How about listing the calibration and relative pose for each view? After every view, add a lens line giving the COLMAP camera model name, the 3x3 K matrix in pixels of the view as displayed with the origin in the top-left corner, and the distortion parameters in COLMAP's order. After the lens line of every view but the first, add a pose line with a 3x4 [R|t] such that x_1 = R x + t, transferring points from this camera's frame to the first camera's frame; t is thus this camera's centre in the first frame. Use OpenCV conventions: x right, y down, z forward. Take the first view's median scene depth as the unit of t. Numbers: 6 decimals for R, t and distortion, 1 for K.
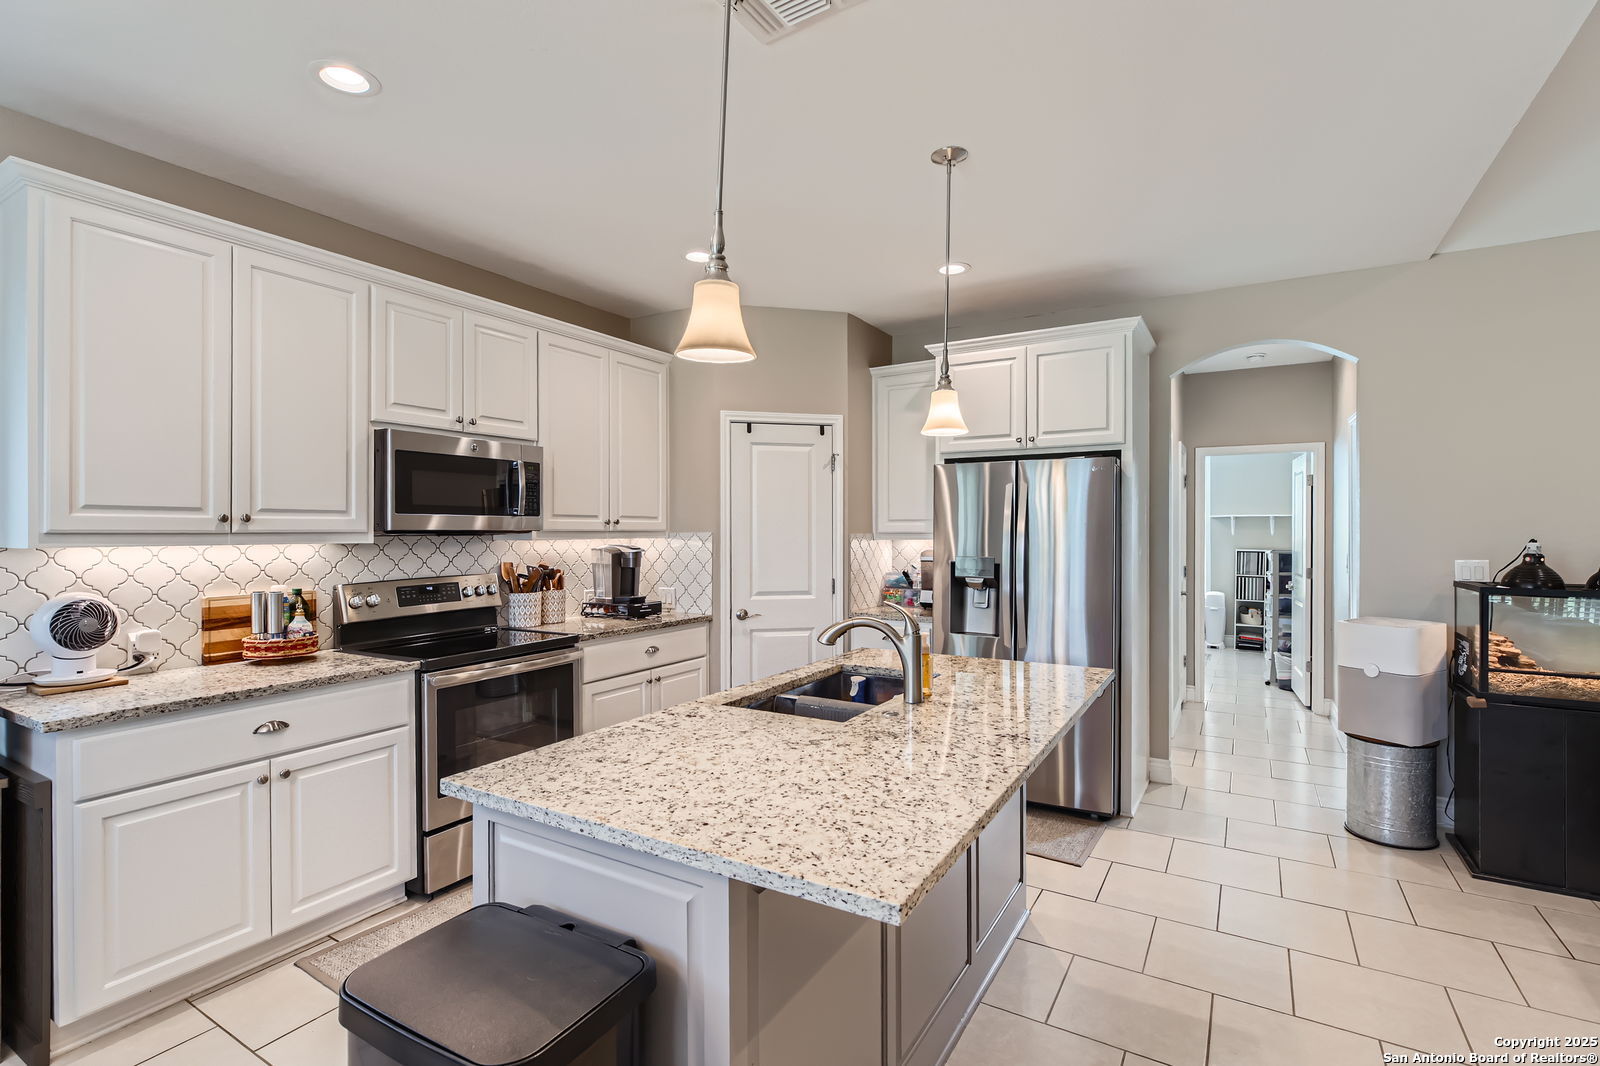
lens RADIAL K [[731.0, 0, 790.0], [0, 731.0, 533.1], [0, 0, 1]] dist [-0.002121, -0.000745]
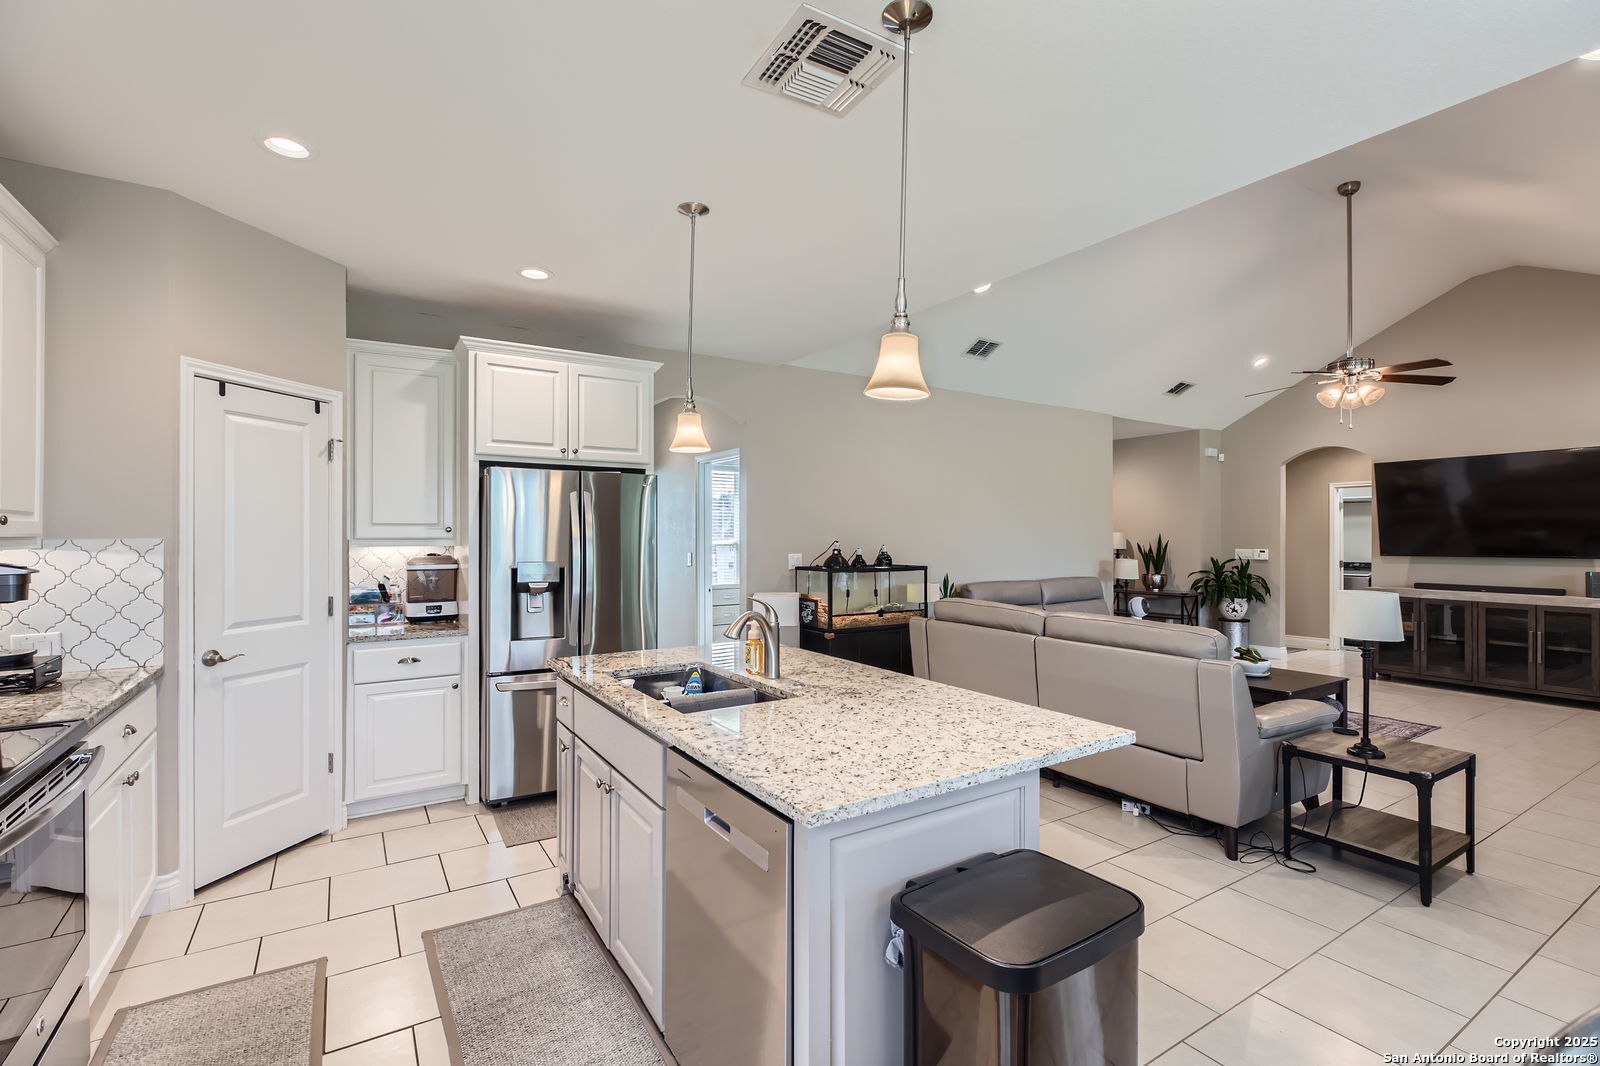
lens RADIAL K [[731.0, 0, 789.0], [0, 731.0, 530.3], [0, 0, 1]] dist [-0.002121, -0.000745]
pose [[0.453850, 0.006678, 0.891053, -0.552407], [0.002961, 0.999955, -0.009002, -0.001373], [-0.891073, 0.006724, 0.453810, 0.261566]]
